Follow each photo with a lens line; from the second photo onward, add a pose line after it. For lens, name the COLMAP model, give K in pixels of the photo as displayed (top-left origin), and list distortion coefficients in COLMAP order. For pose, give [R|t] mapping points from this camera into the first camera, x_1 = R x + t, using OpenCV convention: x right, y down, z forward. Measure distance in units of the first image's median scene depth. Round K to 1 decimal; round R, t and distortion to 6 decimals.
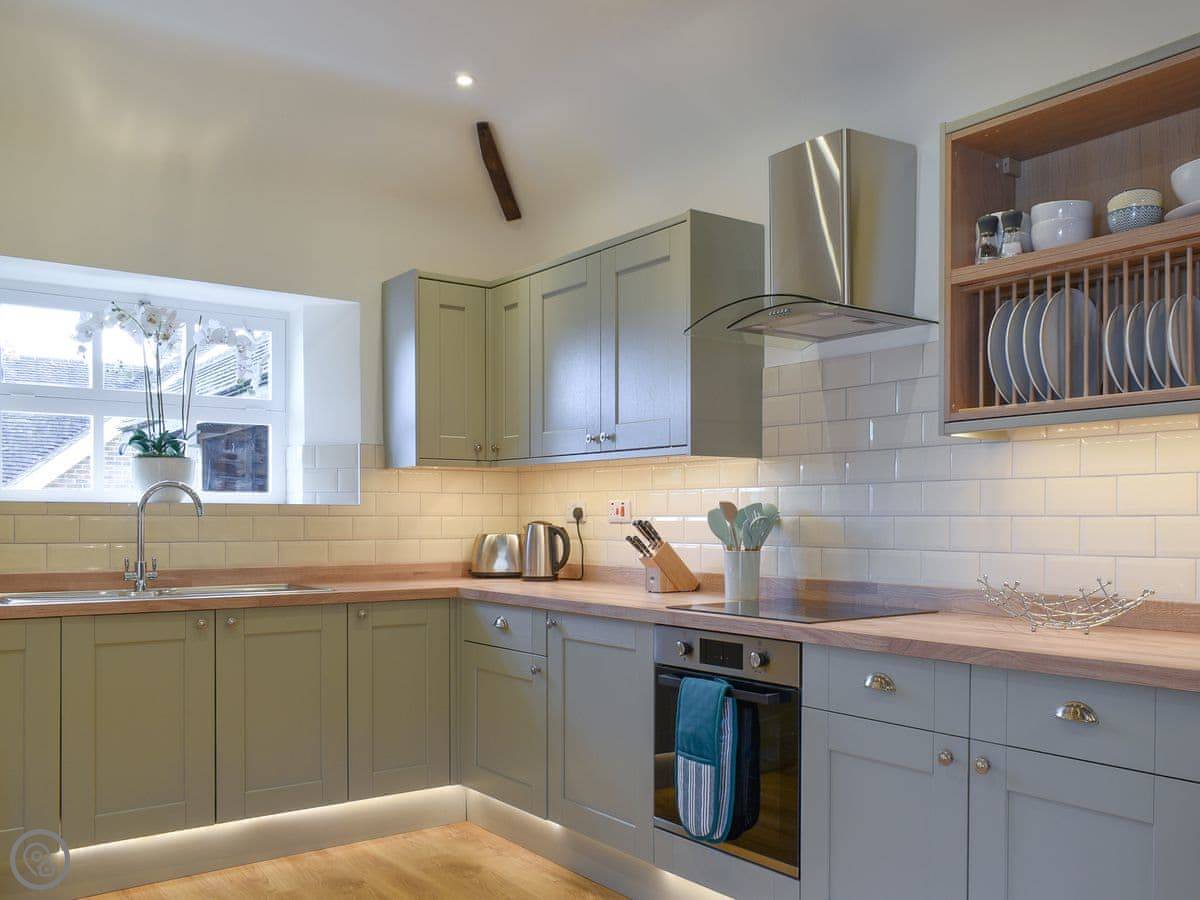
lens RADIAL K [[1069.3, 0, 600.0], [0, 1069.3, 450.0], [0, 0, 1]] dist [-0.052804, -0.004237]
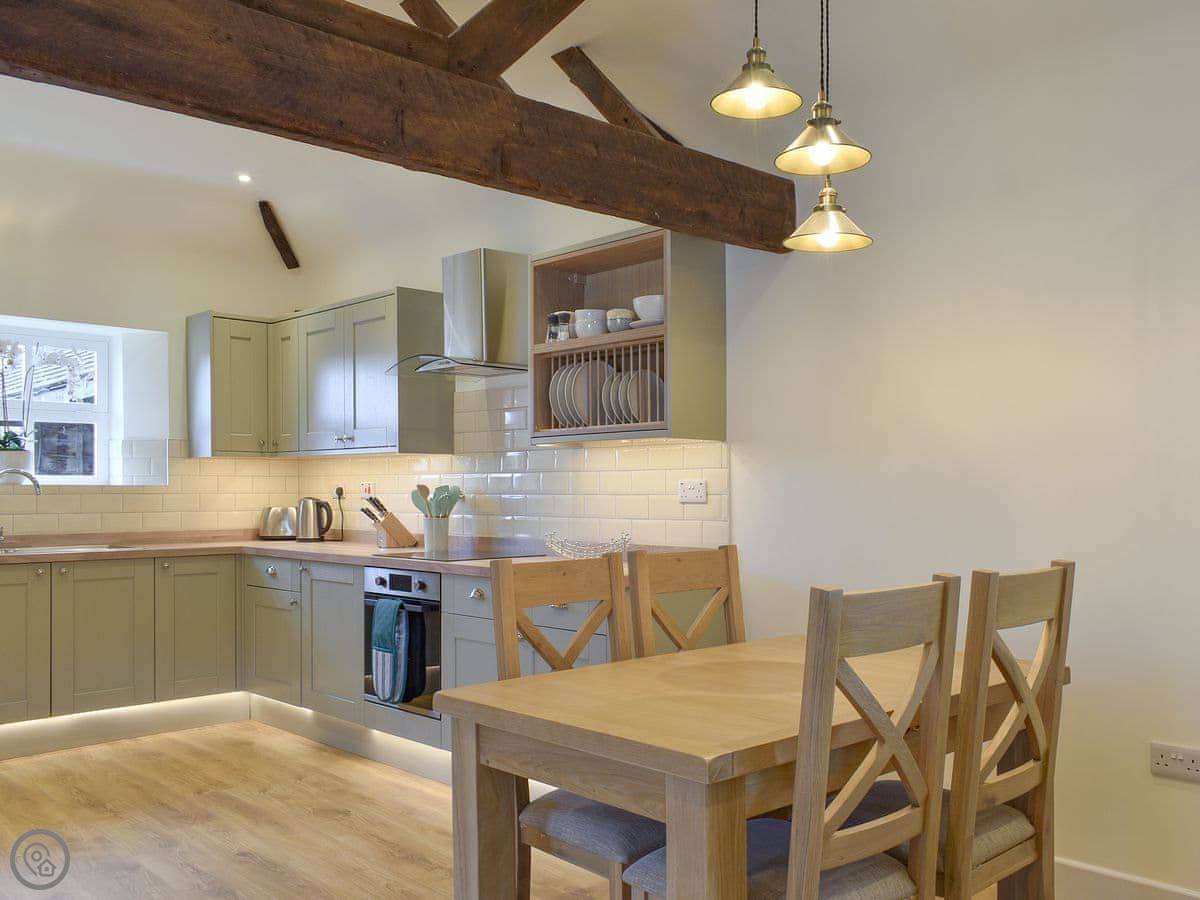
lens RADIAL K [[968.4, 0, 600.0], [0, 968.4, 450.0], [0, 0, 1]] dist [-0.033890, 0.007057]
pose [[0.984284, 0.004963, 0.176525, 0.109406], [-0.008544, 0.999773, 0.019529, -0.024528], [-0.176388, -0.020730, 0.984102, -0.319955]]
